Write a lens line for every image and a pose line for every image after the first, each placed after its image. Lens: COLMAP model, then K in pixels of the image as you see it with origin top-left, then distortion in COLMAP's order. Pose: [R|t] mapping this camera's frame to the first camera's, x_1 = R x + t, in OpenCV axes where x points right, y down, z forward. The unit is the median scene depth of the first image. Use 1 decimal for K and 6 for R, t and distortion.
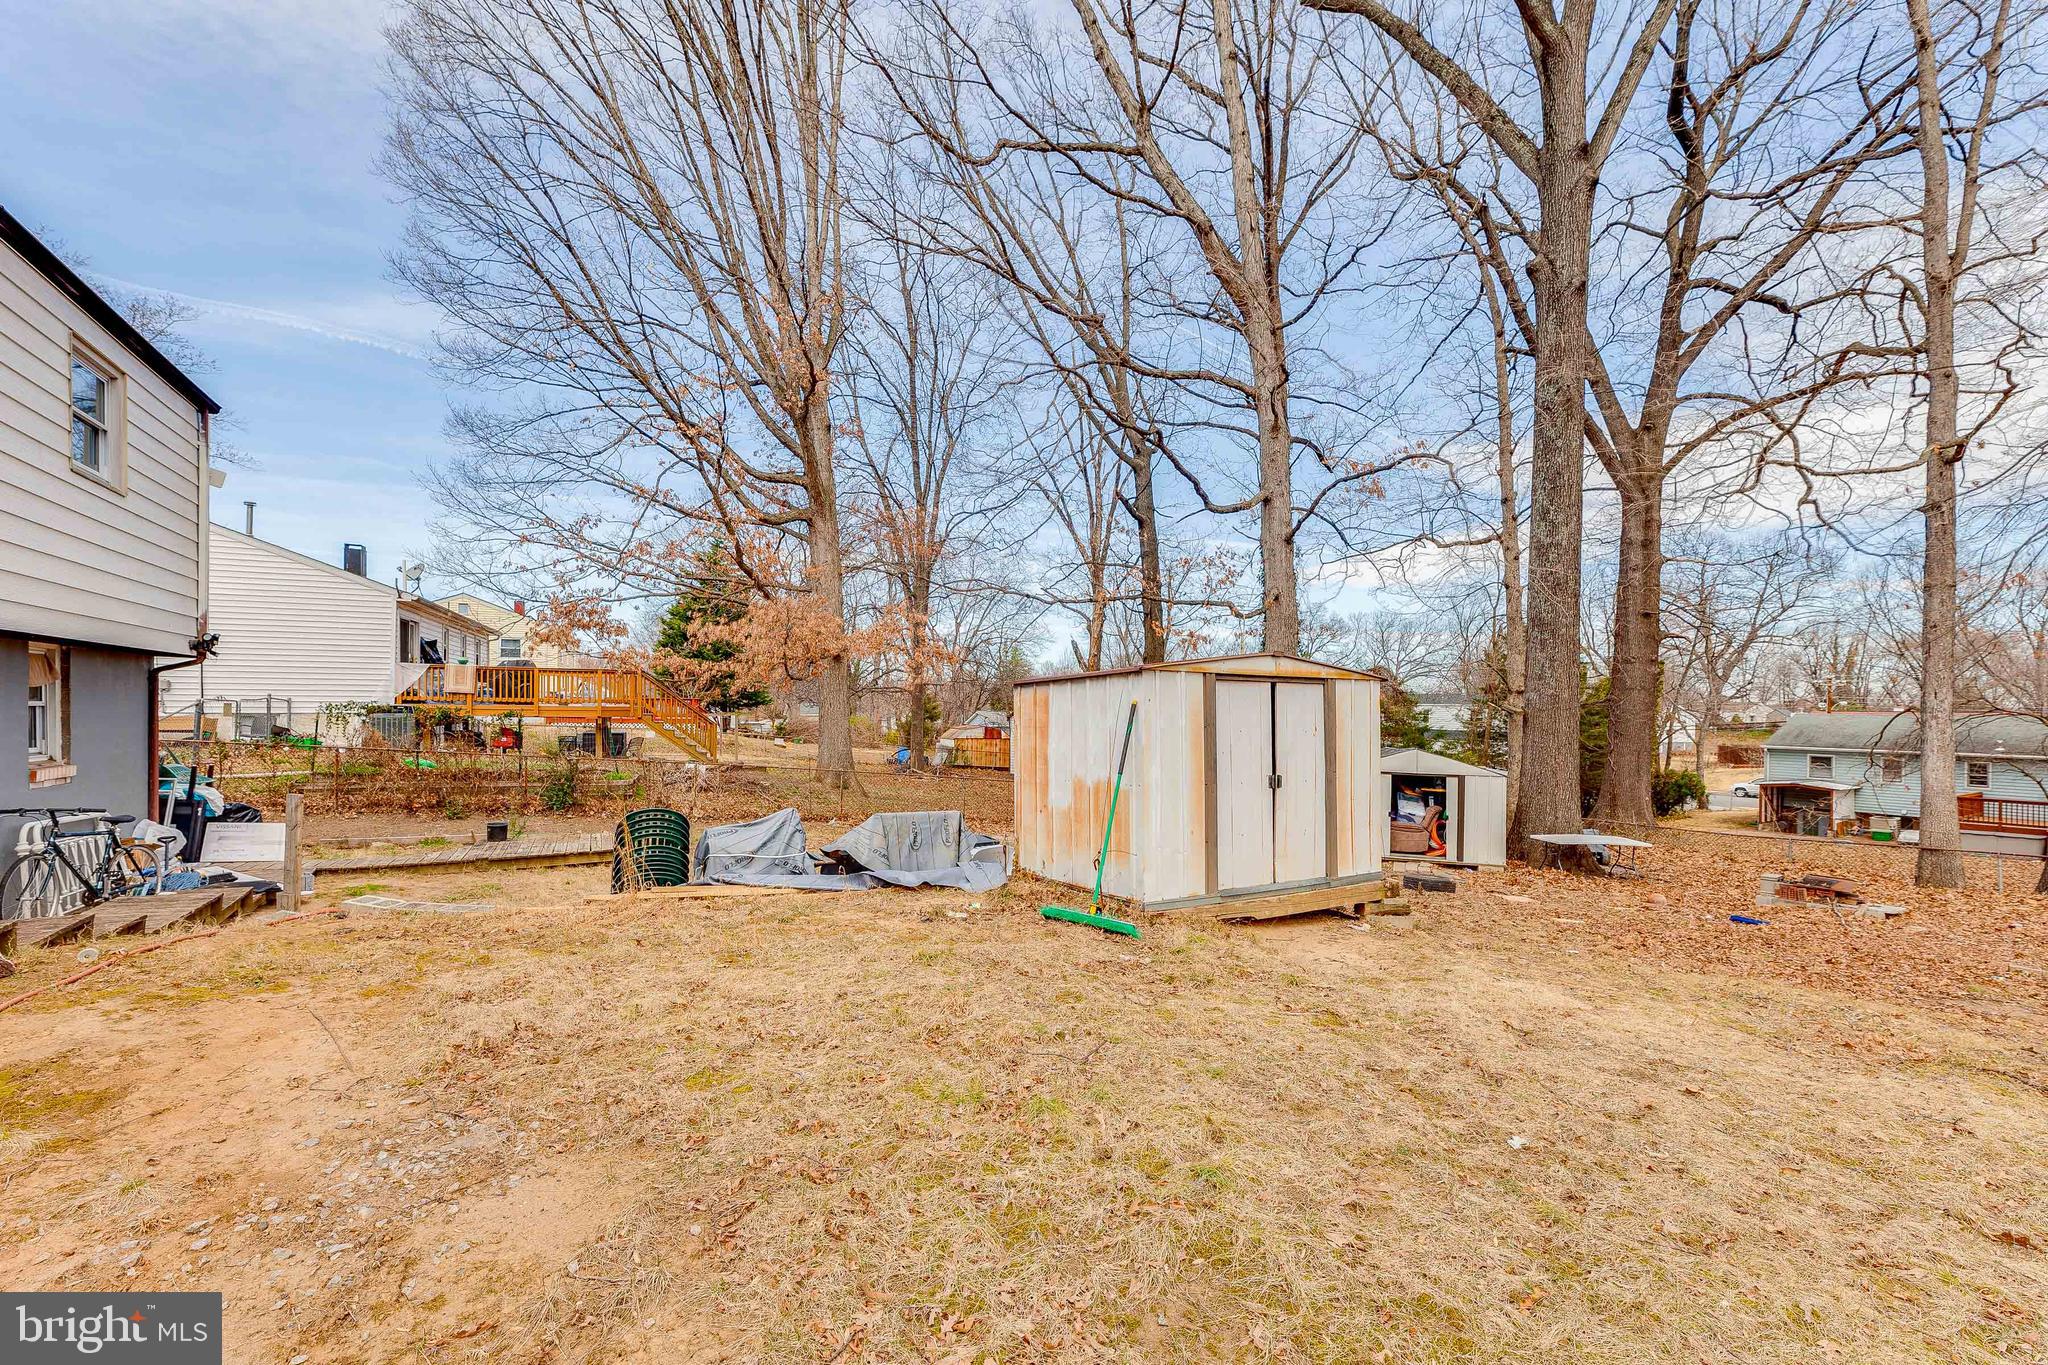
lens RADIAL K [[830.4, 0, 1023.1], [0, 830.4, 713.3], [0, 0, 1]] dist [0.004102, -0.000005]
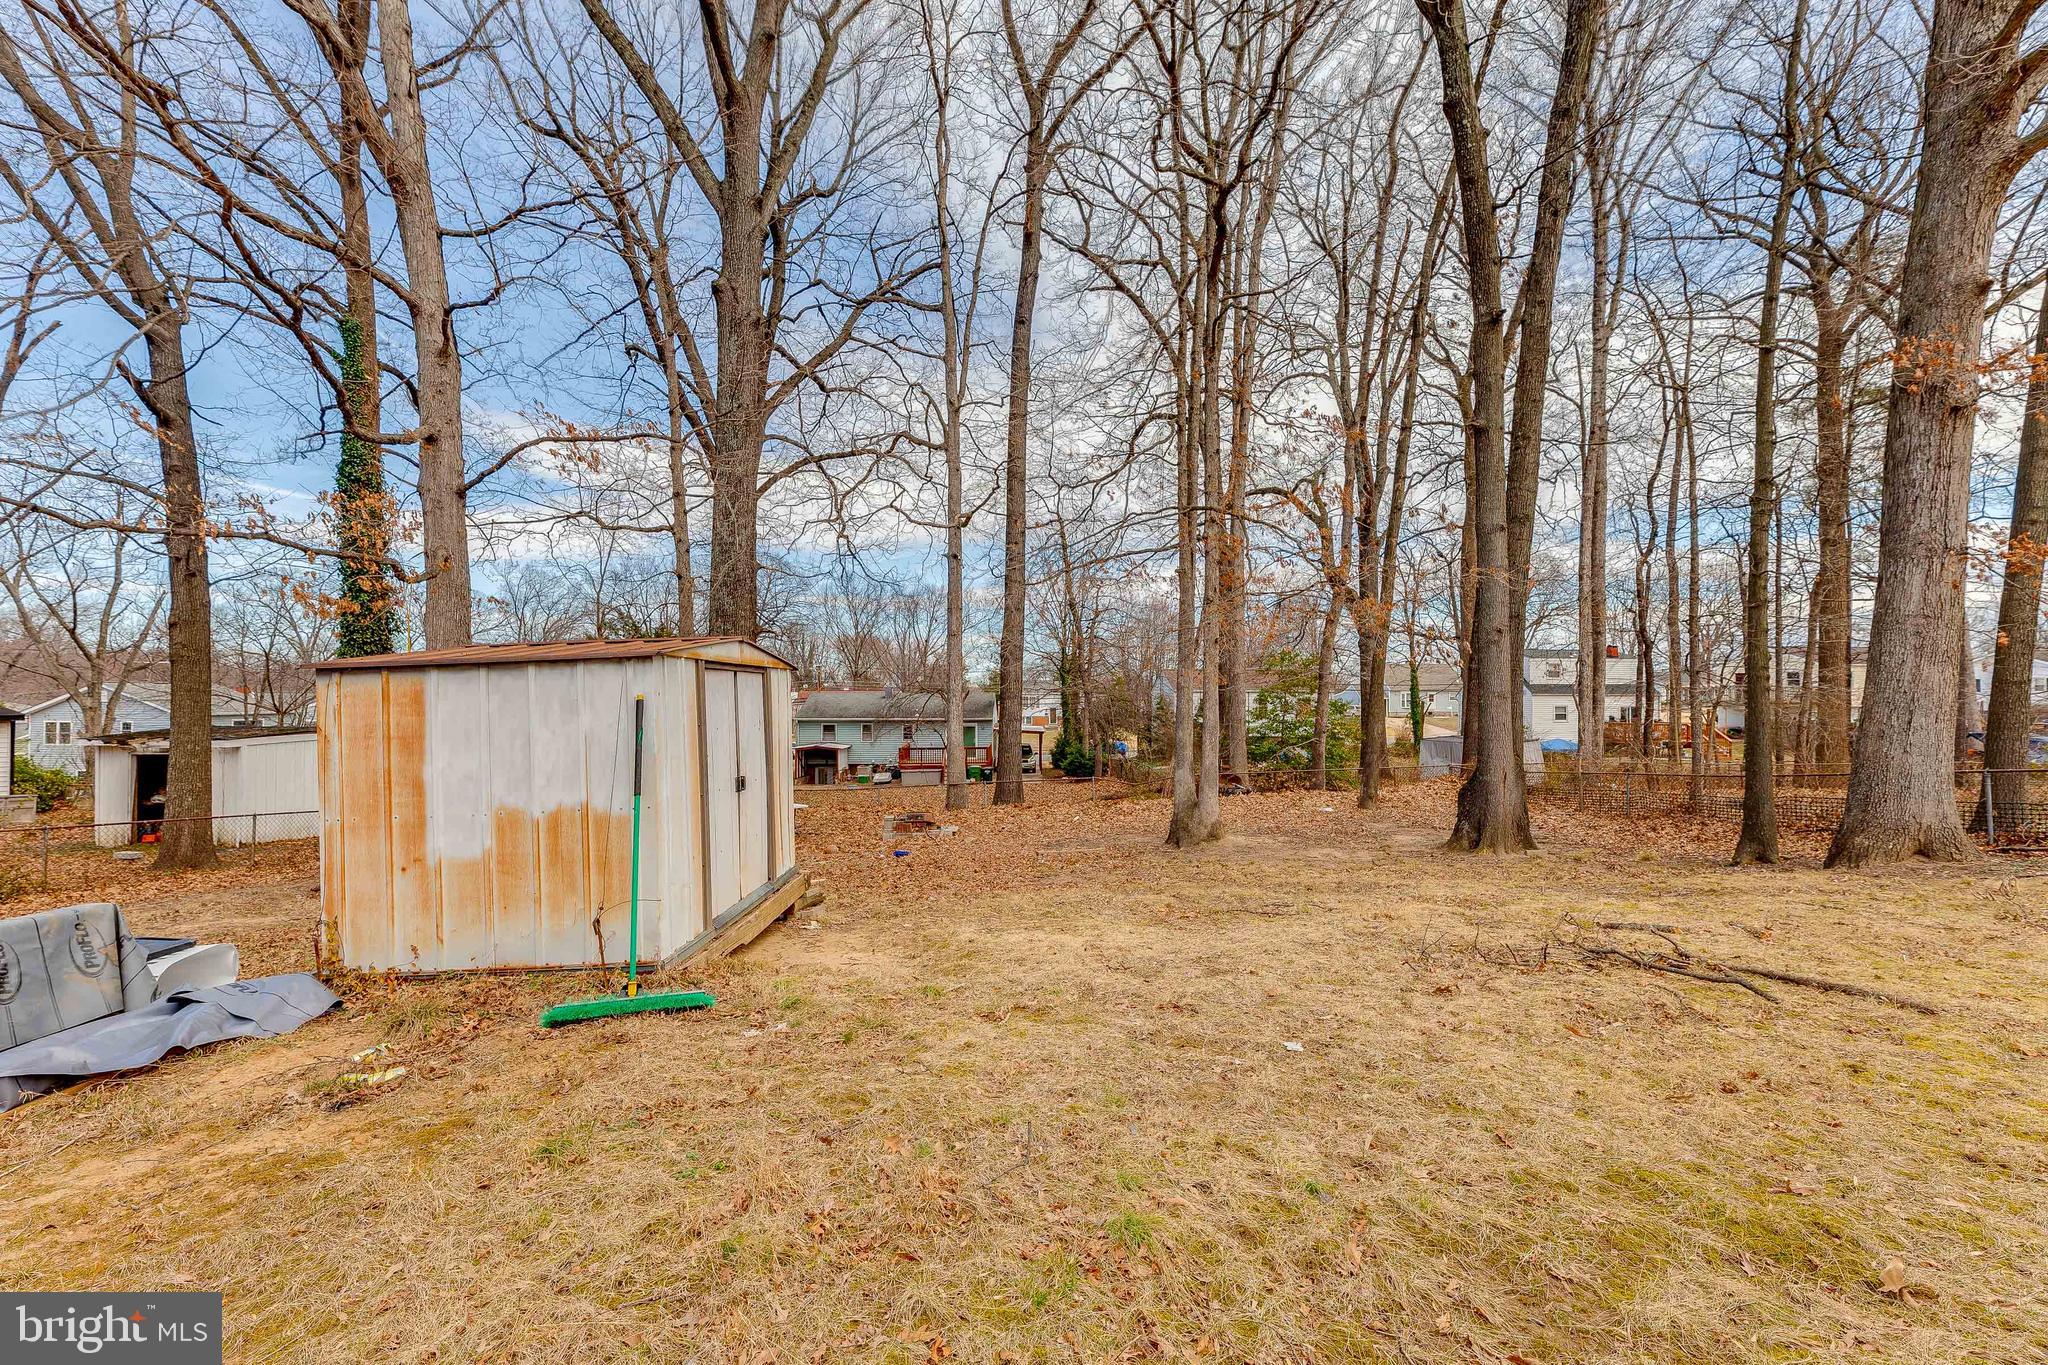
lens RADIAL K [[830.4, 0, 1035.0], [0, 830.4, 681.8], [0, 0, 1]] dist [0.004102, -0.000005]
pose [[0.533105, -0.001036, 0.846048, -0.088906], [0.016783, 0.999815, -0.009351, -0.003985], [-0.845882, 0.019185, 0.533024, 0.085724]]
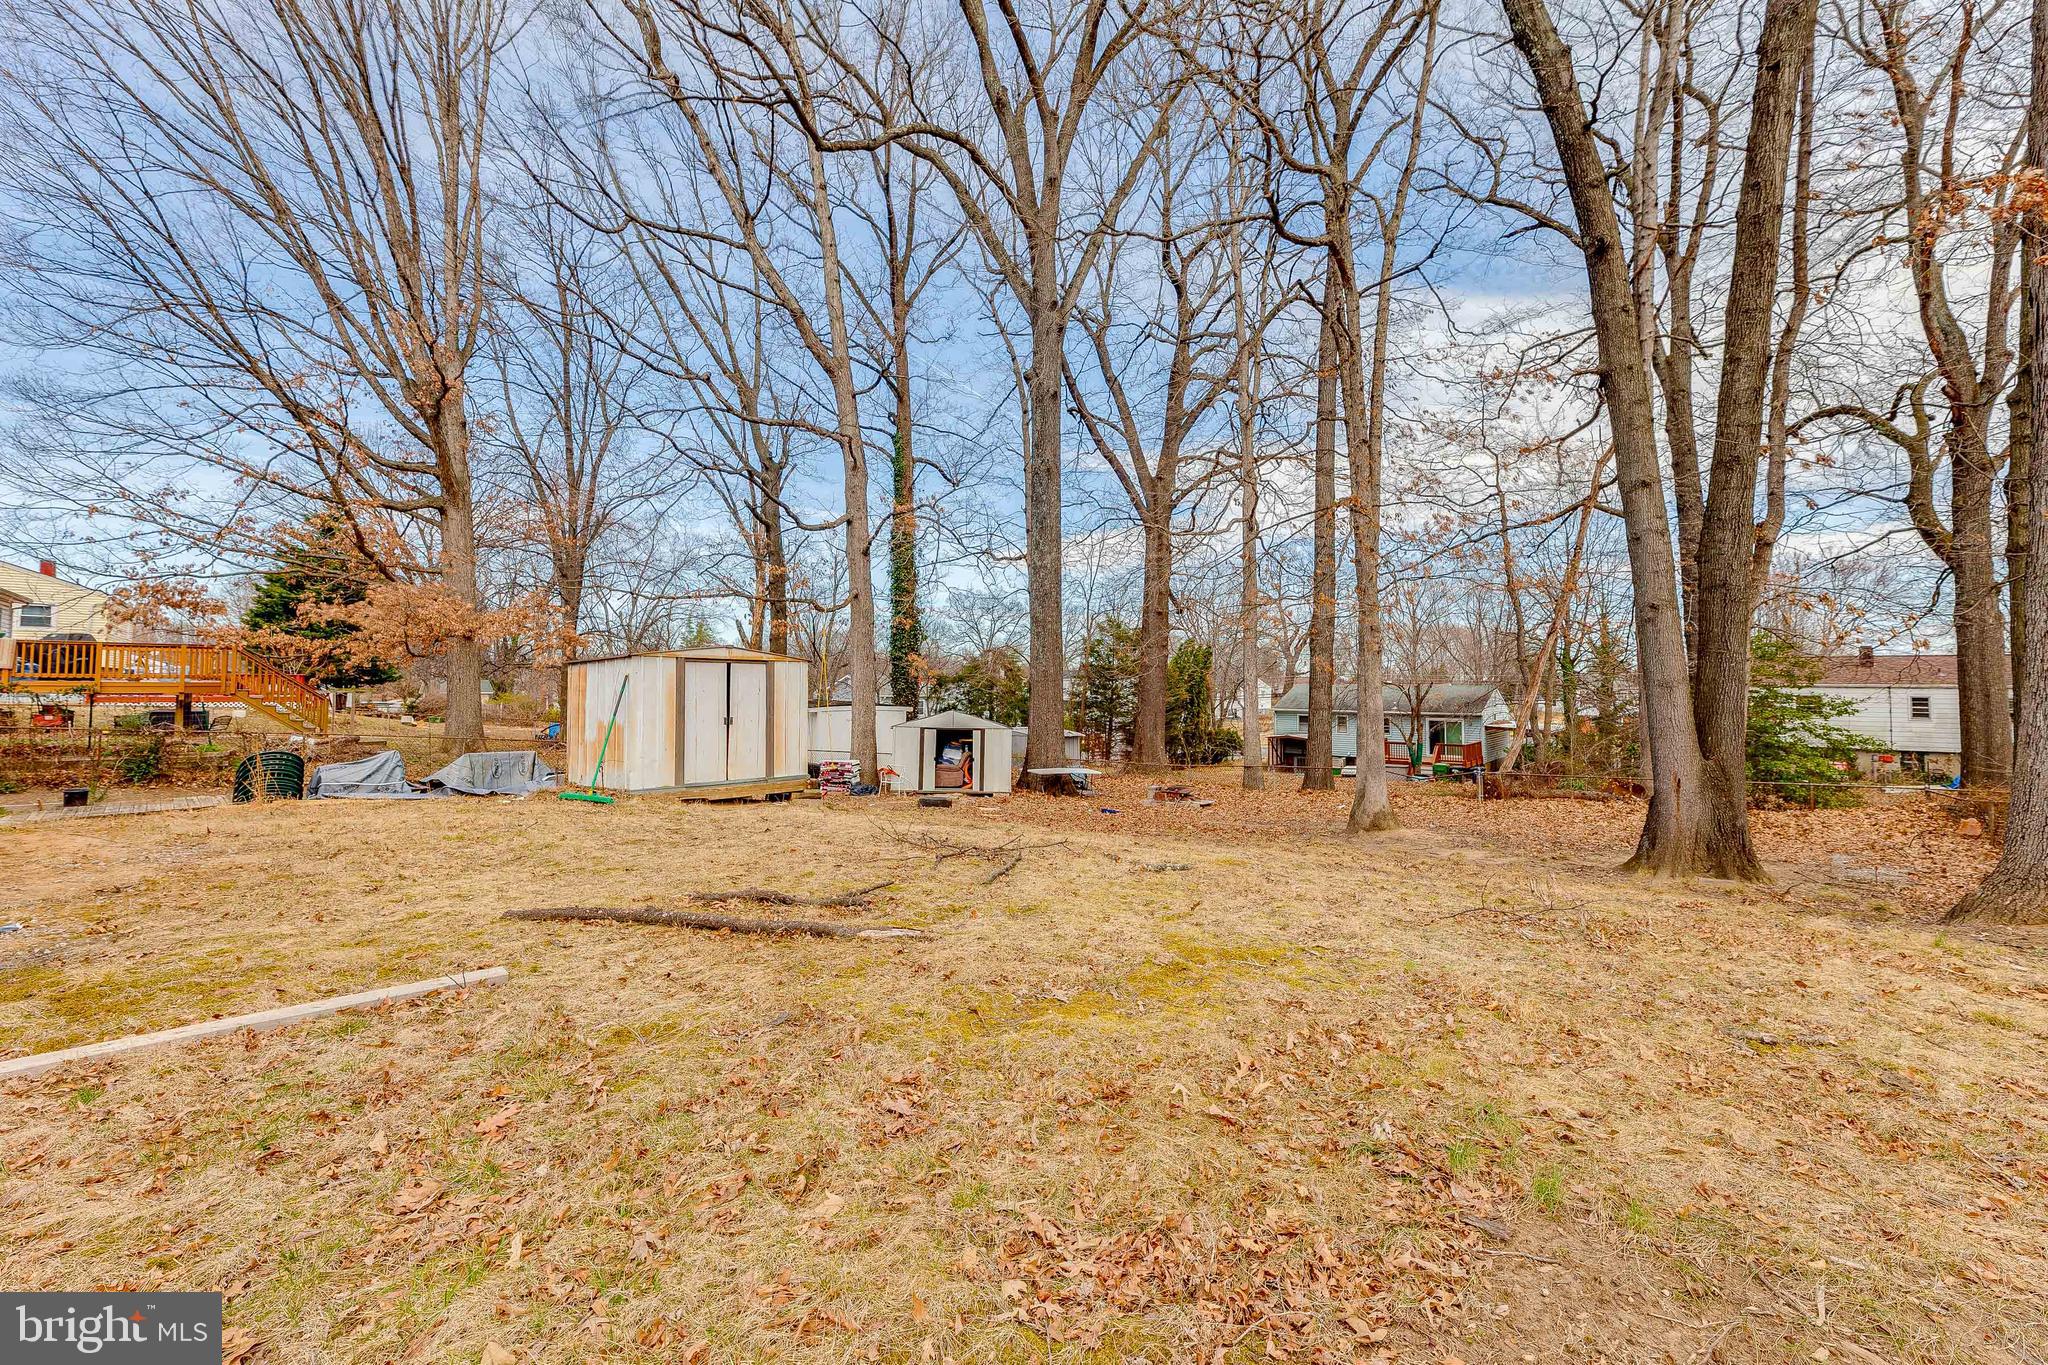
lens RADIAL K [[830.4, 0, 1017.0], [0, 830.4, 650.2], [0, 0, 1]] dist [0.004102, -0.000005]
pose [[0.943670, 0.008268, 0.330785, 0.097021], [0.007392, 0.998911, -0.046056, 0.006562], [-0.330805, 0.045907, 0.942582, -0.265780]]
